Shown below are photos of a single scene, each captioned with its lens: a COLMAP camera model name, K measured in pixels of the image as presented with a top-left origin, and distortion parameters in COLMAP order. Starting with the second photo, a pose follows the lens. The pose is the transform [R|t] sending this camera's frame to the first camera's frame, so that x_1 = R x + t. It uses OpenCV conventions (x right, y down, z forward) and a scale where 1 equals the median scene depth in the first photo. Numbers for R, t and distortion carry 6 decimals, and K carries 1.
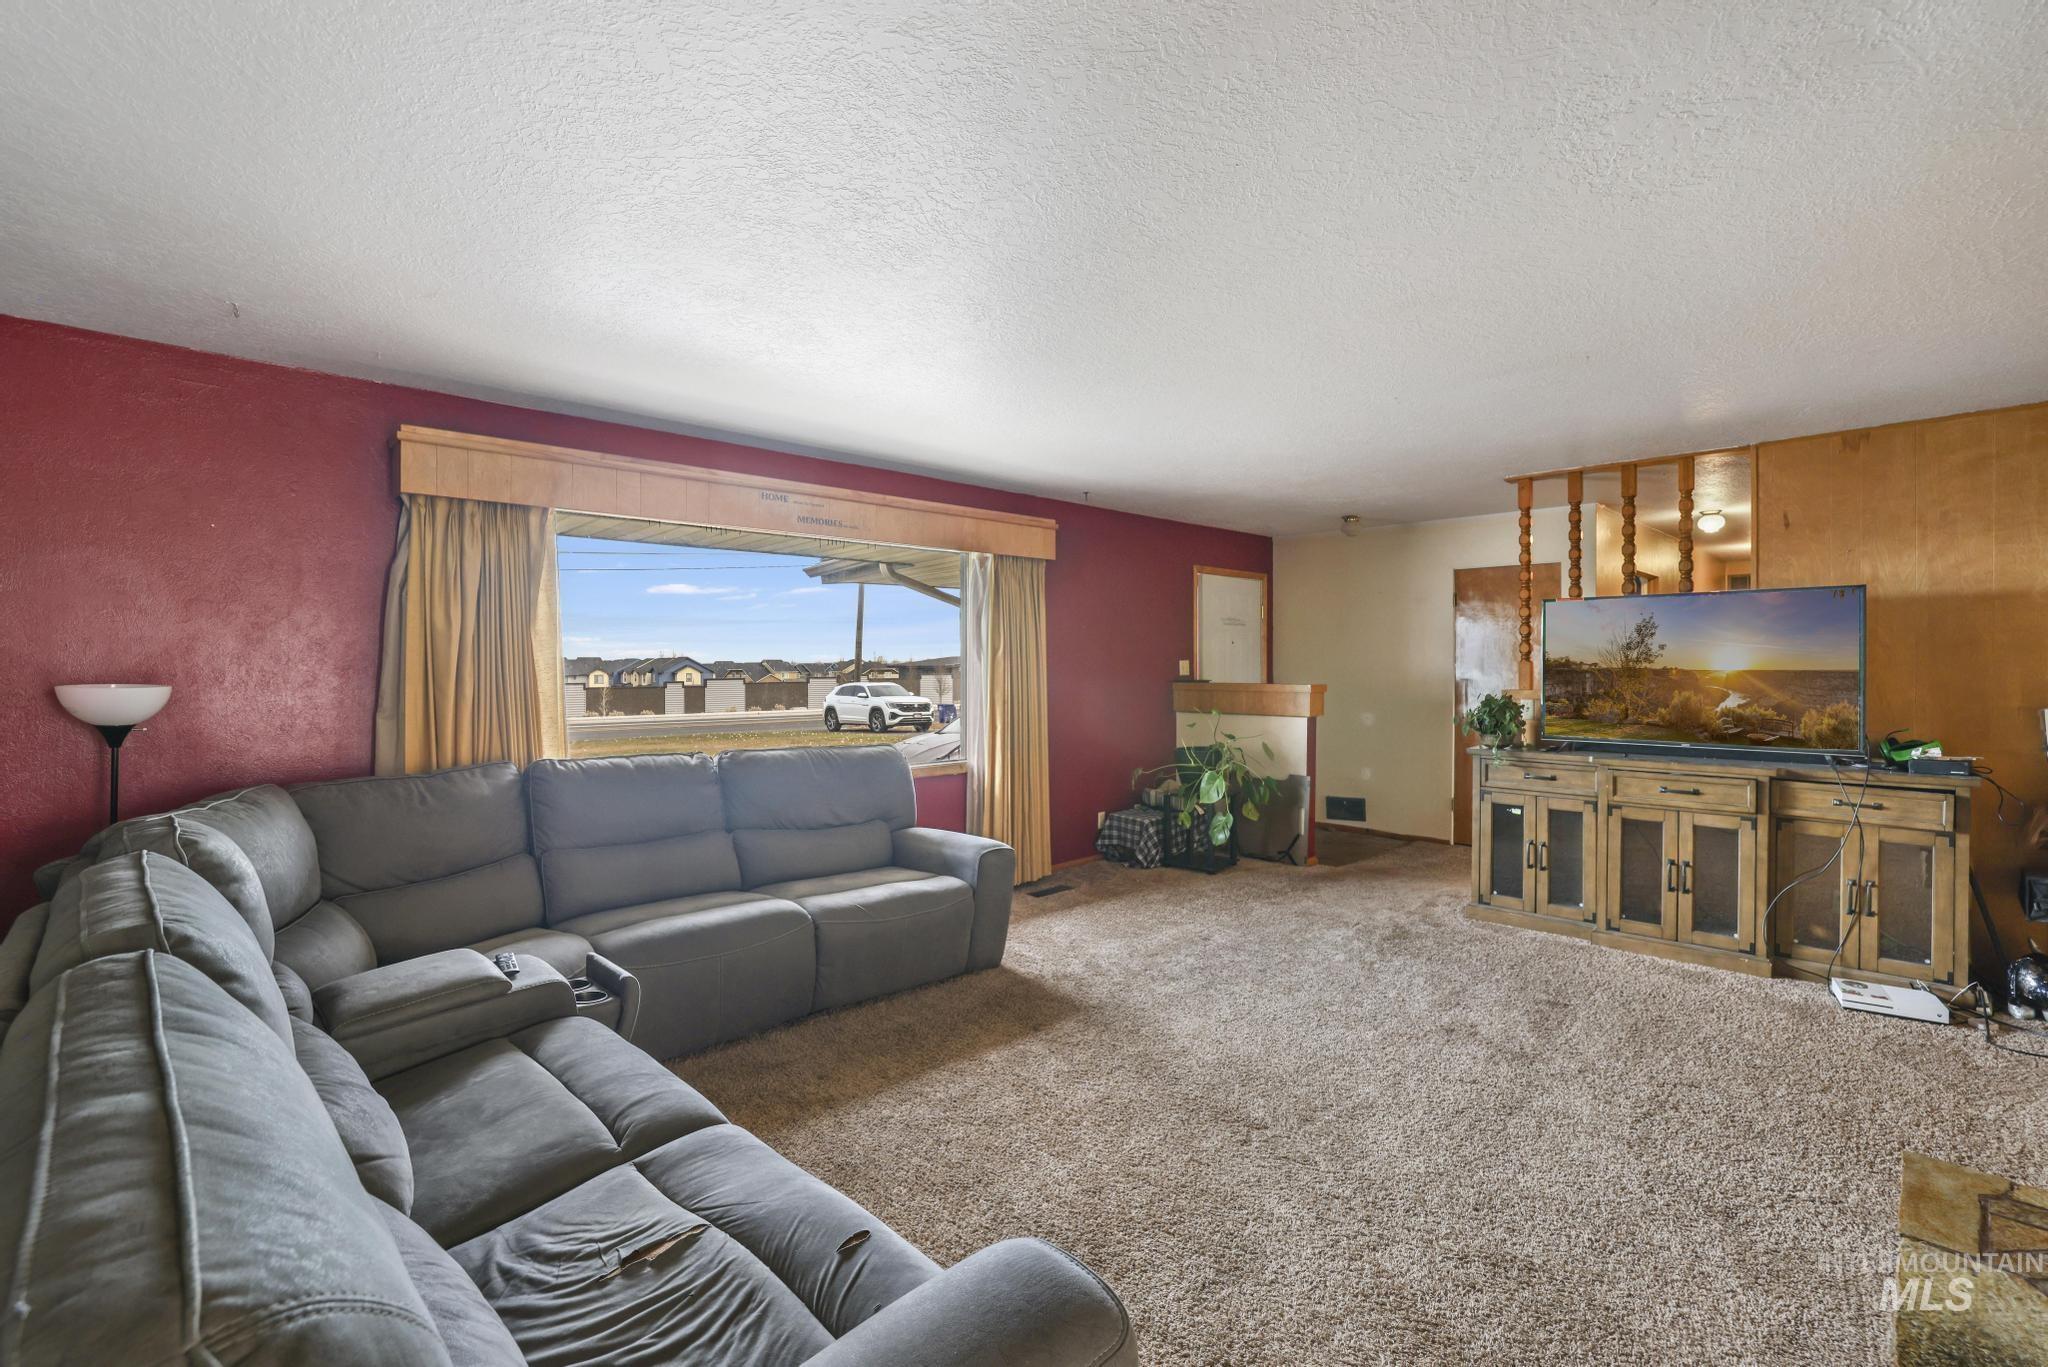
lens RADIAL K [[902.9, 0, 1025.8], [0, 902.9, 676.6], [0, 0, 1]] dist [-0.002091, 0.002046]
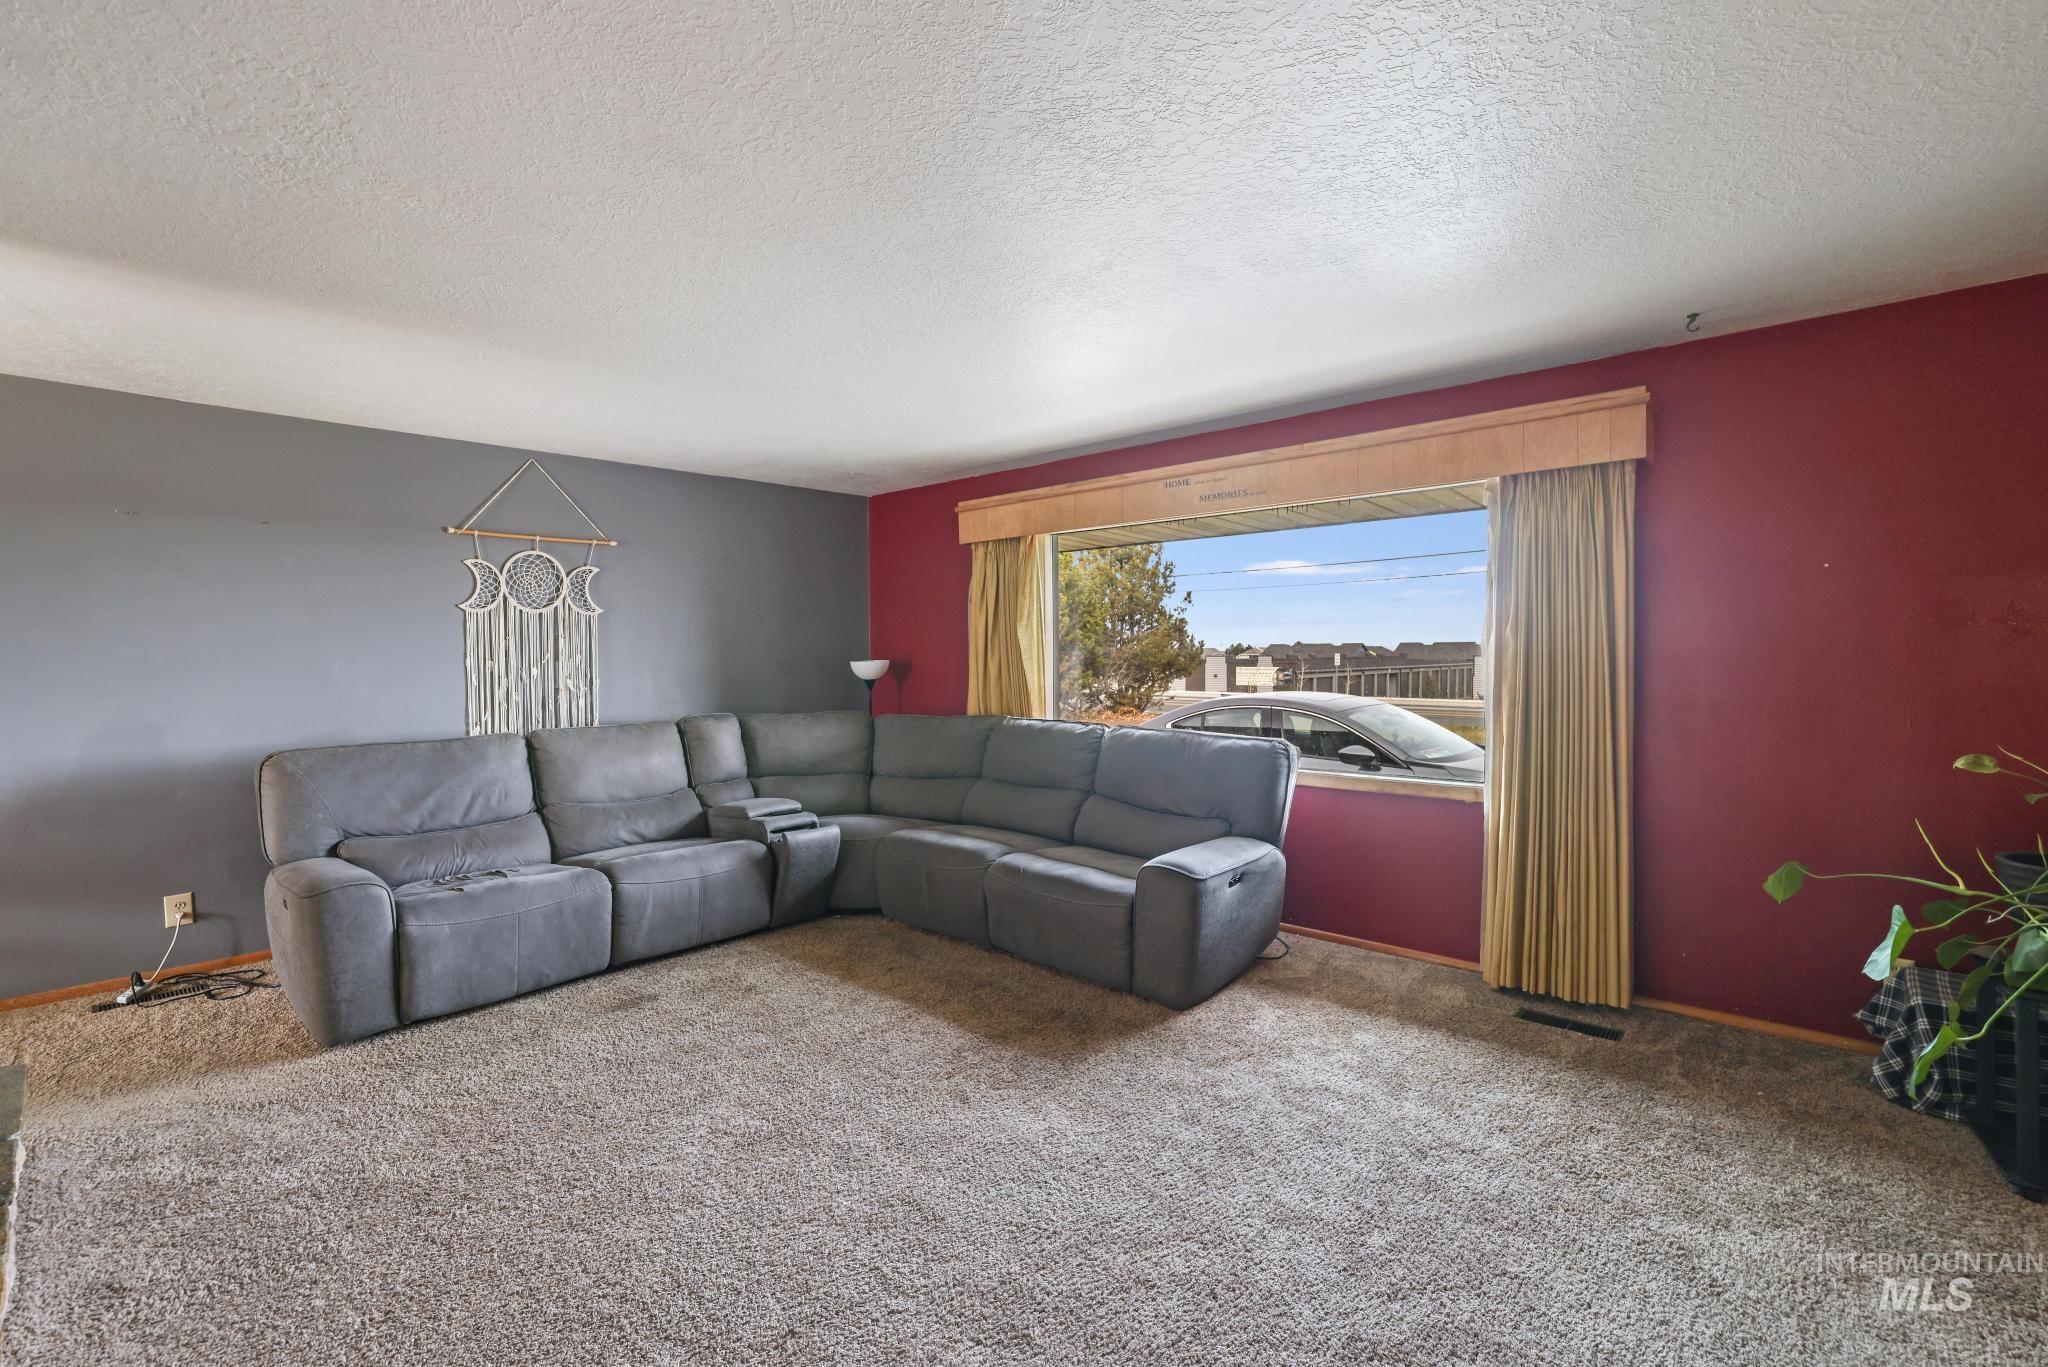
lens RADIAL K [[902.9, 0, 1029.9], [0, 902.9, 673.9], [0, 0, 1]] dist [-0.002091, 0.002046]
pose [[0.090638, 0.028292, -0.995482, 0.698069], [-0.006660, 0.999591, 0.027803, -0.009885], [0.995862, 0.004110, 0.090789, 0.707603]]
